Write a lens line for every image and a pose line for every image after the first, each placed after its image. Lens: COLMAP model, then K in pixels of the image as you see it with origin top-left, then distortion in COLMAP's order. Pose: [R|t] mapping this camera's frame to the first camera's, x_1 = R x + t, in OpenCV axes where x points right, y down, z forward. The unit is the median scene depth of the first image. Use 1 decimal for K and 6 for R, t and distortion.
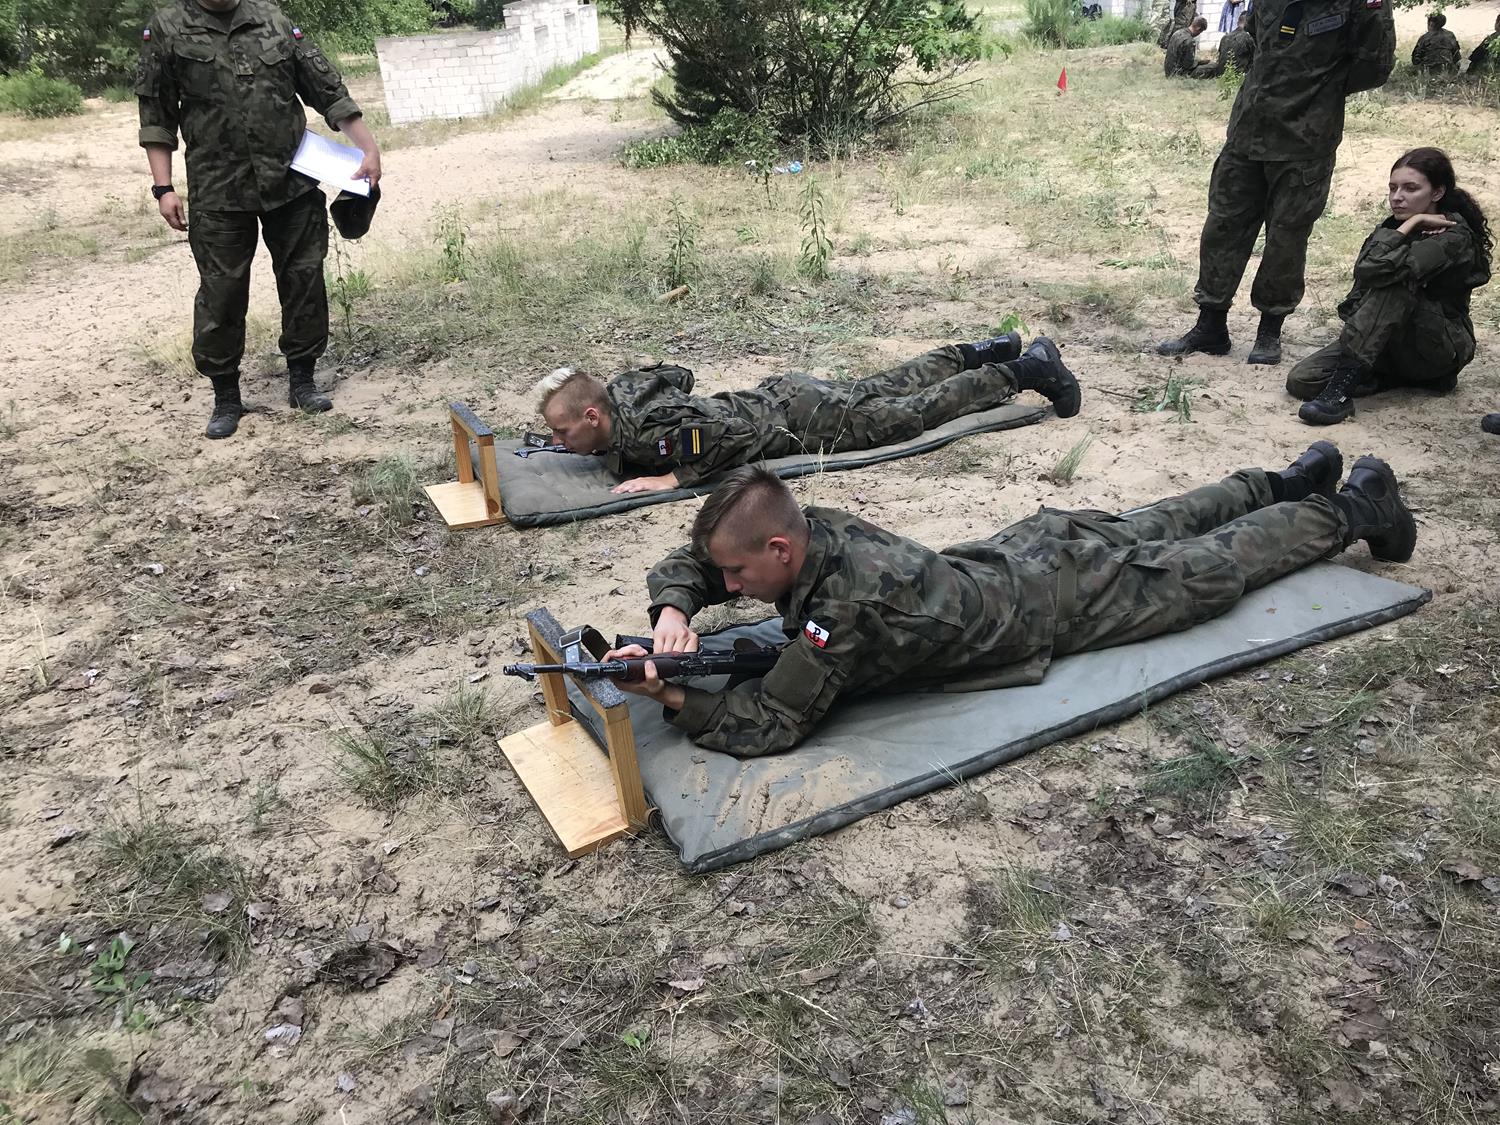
lens RADIAL K [[1232.7, 0, 740.5], [0, 1232.7, 547.7], [0, 0, 1]] dist [0.035920, -0.053168]
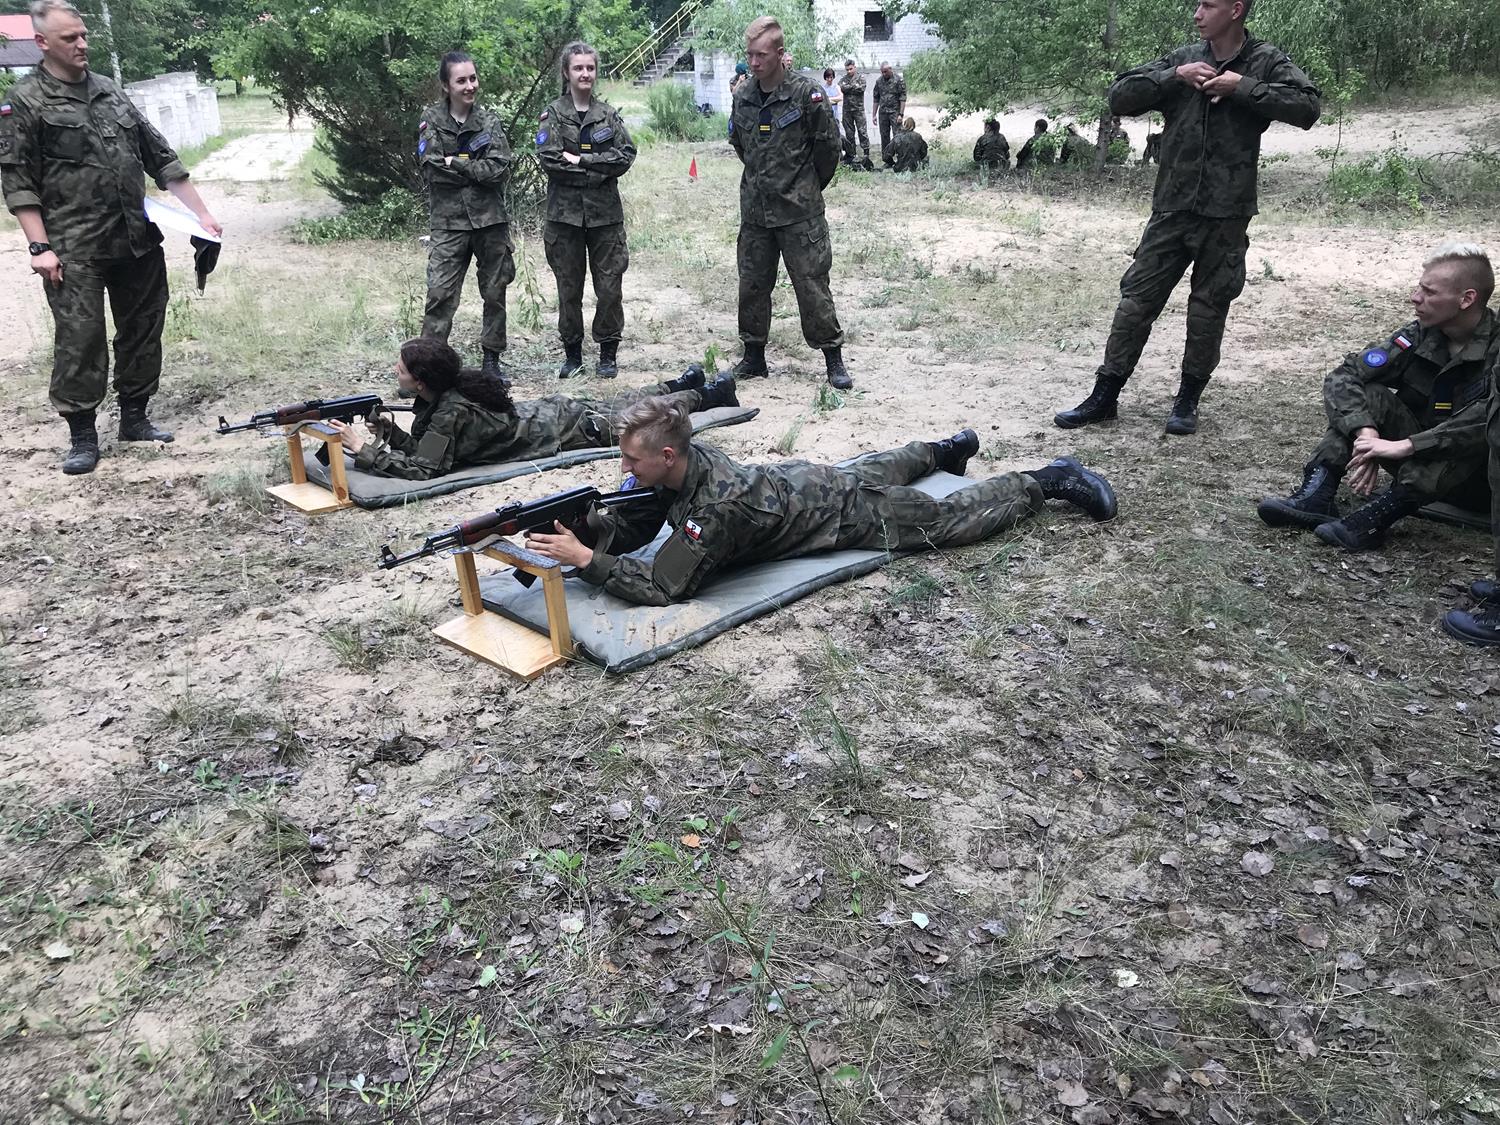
lens RADIAL K [[1232.7, 0, 740.1], [0, 1232.7, 538.1], [0, 0, 1]] dist [0.035920, -0.053168]
pose [[0.957381, -0.068706, 0.280538, -0.278540], [0.088737, 0.994287, -0.059320, 0.188876], [-0.274860, 0.081686, 0.958008, -0.430197]]
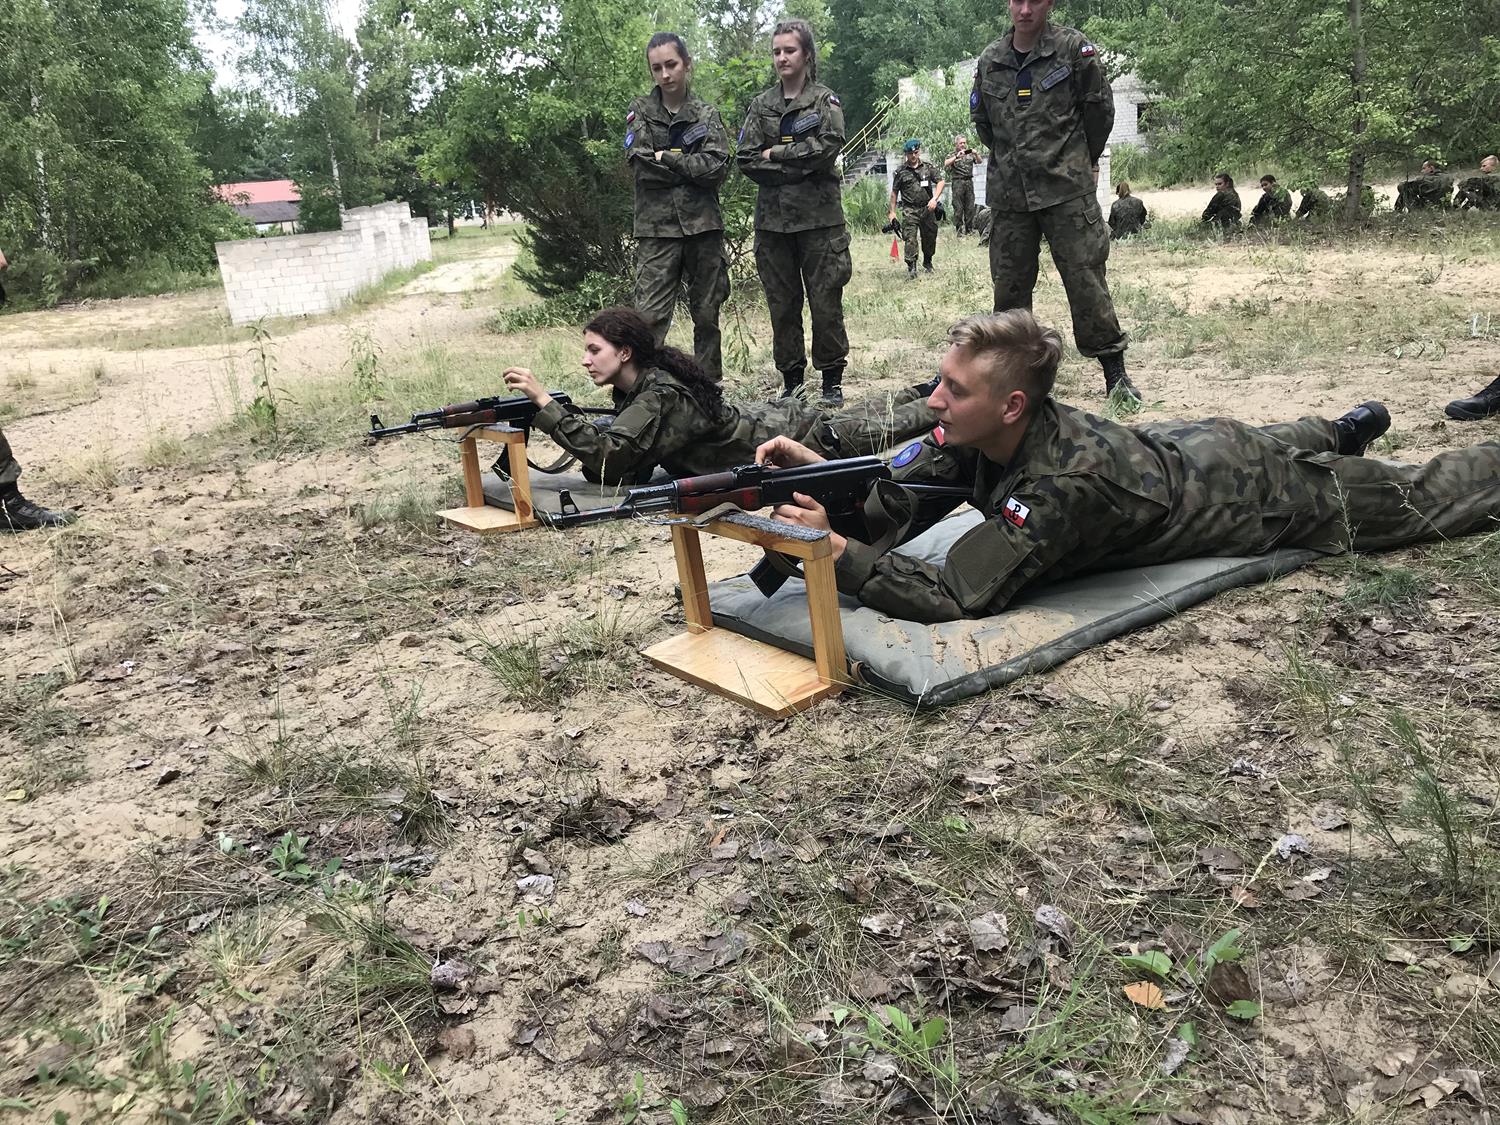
lens RADIAL K [[1232.7, 0, 741.1], [0, 1232.7, 552.7], [0, 0, 1]] dist [0.035920, -0.053168]
pose [[0.988237, -0.068030, 0.136963, -0.274049], [0.089074, 0.984062, -0.153911, 0.259866], [-0.124310, 0.164301, 0.978546, 0.095030]]
